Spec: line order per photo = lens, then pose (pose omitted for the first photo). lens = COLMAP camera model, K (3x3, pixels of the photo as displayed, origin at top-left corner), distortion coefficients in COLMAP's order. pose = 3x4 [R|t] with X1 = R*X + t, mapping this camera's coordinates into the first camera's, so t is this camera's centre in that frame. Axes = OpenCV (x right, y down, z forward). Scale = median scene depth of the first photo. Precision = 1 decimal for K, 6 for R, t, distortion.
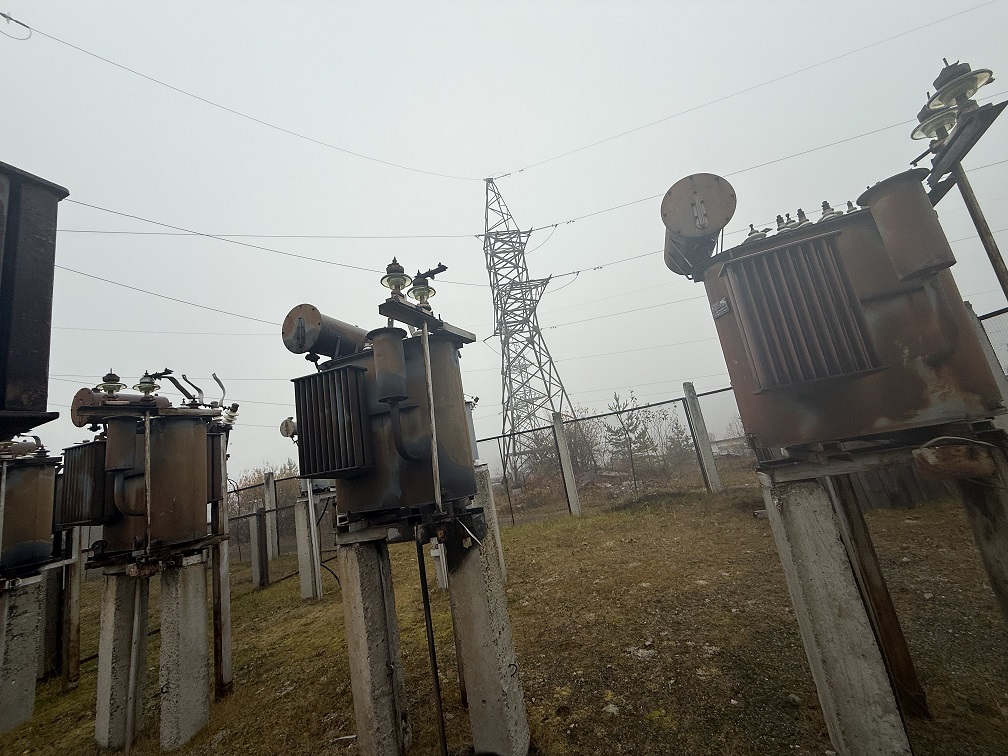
lens RADIAL K [[398.0, 0, 500.9], [0, 398.0, 379.0], [0, 0, 1]] dist [-0.001053, 0.000439]
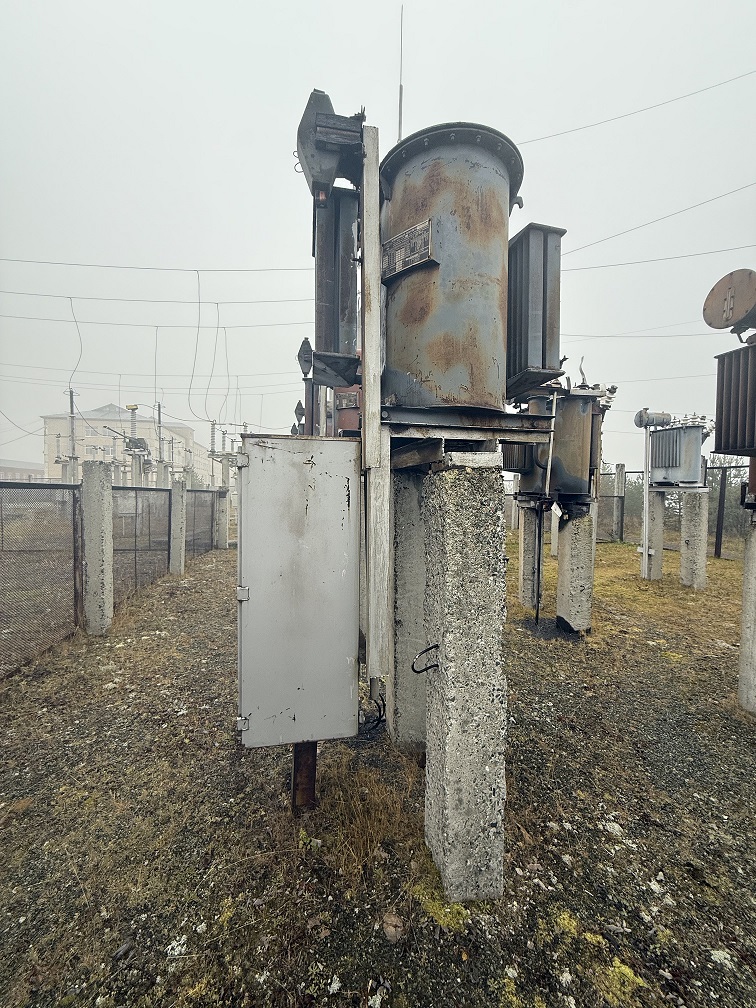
lens RADIAL K [[398.0, 0, 380.0], [0, 398.0, 502.4], [0, 0, 1]] dist [-0.001053, 0.000439]
pose [[0.515594, 0.204613, -0.832043, 0.748290], [0.058643, 0.960364, 0.272509, -0.154284], [0.854824, -0.189298, 0.483159, -0.458830]]
